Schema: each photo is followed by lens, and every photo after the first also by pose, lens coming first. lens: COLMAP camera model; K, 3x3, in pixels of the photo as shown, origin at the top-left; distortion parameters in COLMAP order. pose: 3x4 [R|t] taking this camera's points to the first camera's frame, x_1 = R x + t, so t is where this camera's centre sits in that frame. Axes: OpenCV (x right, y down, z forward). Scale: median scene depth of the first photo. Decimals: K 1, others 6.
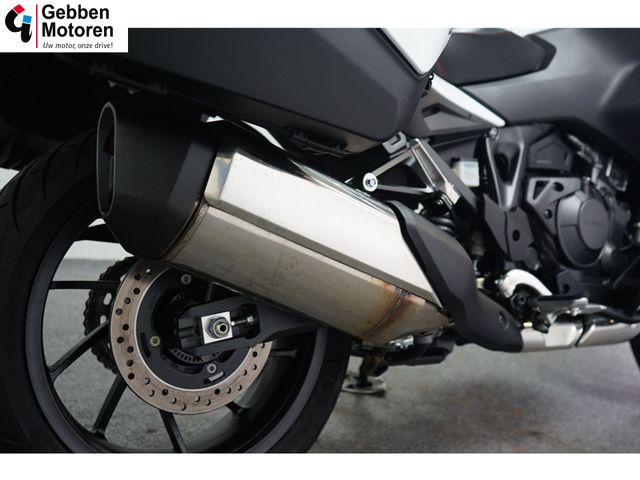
lens RADIAL K [[632.5, 0, 320.2], [0, 632.5, 238.8], [0, 0, 1]] dist [-0.025958, 0.000000]
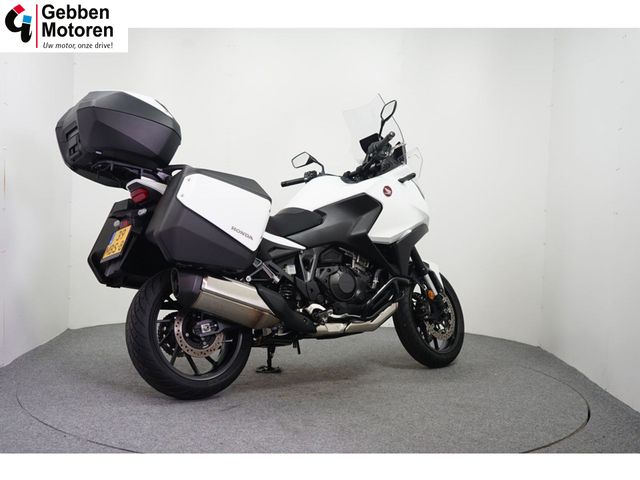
lens RADIAL K [[815.7, 0, 320.1], [0, 815.7, 239.5], [0, 0, 1]] dist [-0.034505, 0.000000]
pose [[0.992264, -0.113568, 0.050148, 0.195736], [0.118601, 0.986544, -0.112540, 0.169998], [-0.036693, 0.117617, 0.992381, -2.405828]]
